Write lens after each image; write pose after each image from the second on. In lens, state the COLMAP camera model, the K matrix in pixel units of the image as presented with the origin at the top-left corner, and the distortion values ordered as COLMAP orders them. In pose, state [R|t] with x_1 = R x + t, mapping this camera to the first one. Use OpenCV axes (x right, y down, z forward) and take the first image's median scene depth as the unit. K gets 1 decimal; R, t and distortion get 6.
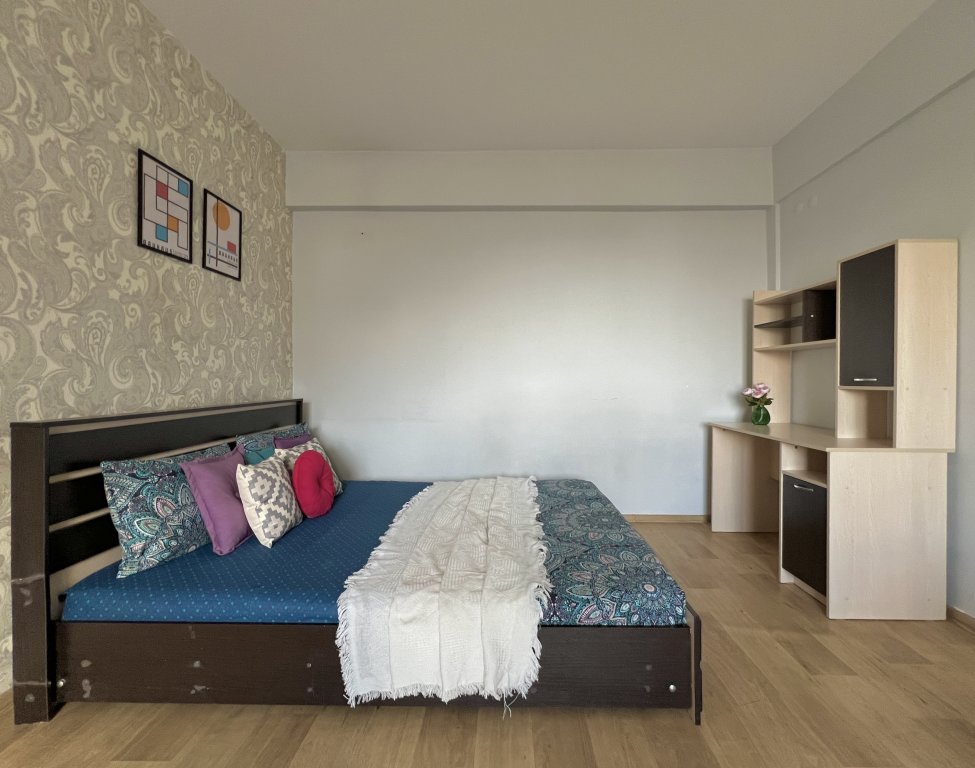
lens RADIAL K [[433.4, 0, 496.3], [0, 433.4, 382.9], [0, 0, 1]] dist [-0.000507, -0.000912]
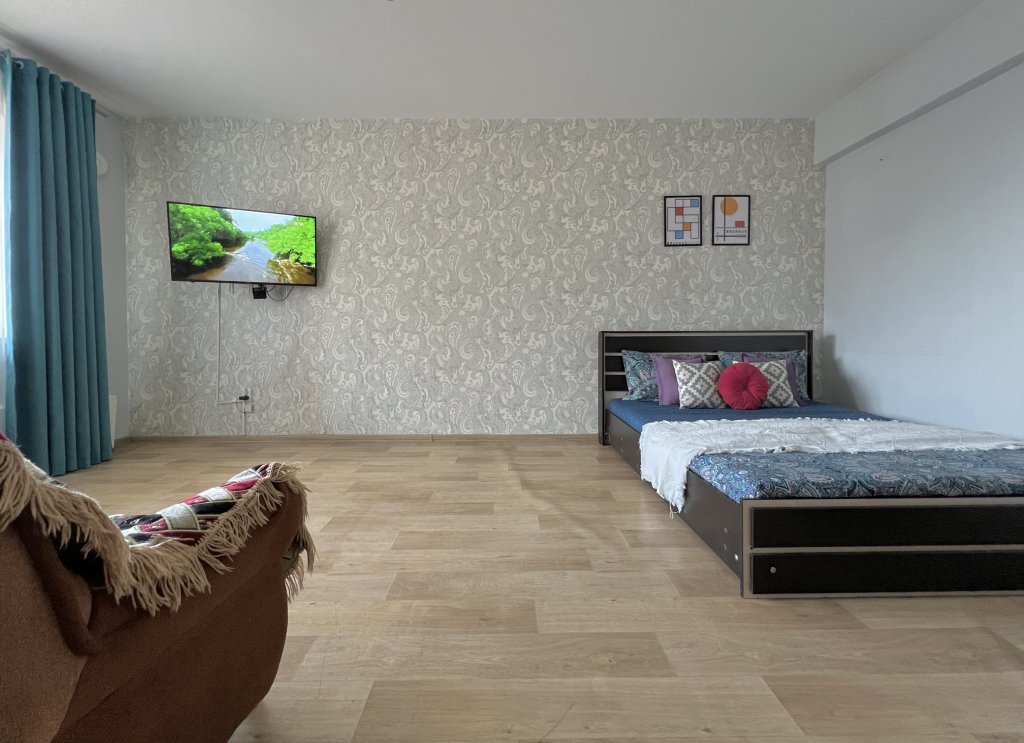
lens RADIAL K [[427.7, 0, 507.8], [0, 427.7, 341.9], [0, 0, 1]] dist [-0.003035, 0.001193]
pose [[0.028246, 0.019844, -0.999404, 1.130696], [-0.003595, 0.999798, 0.019751, 0.079362], [0.999595, 0.003035, 0.028312, 0.259642]]
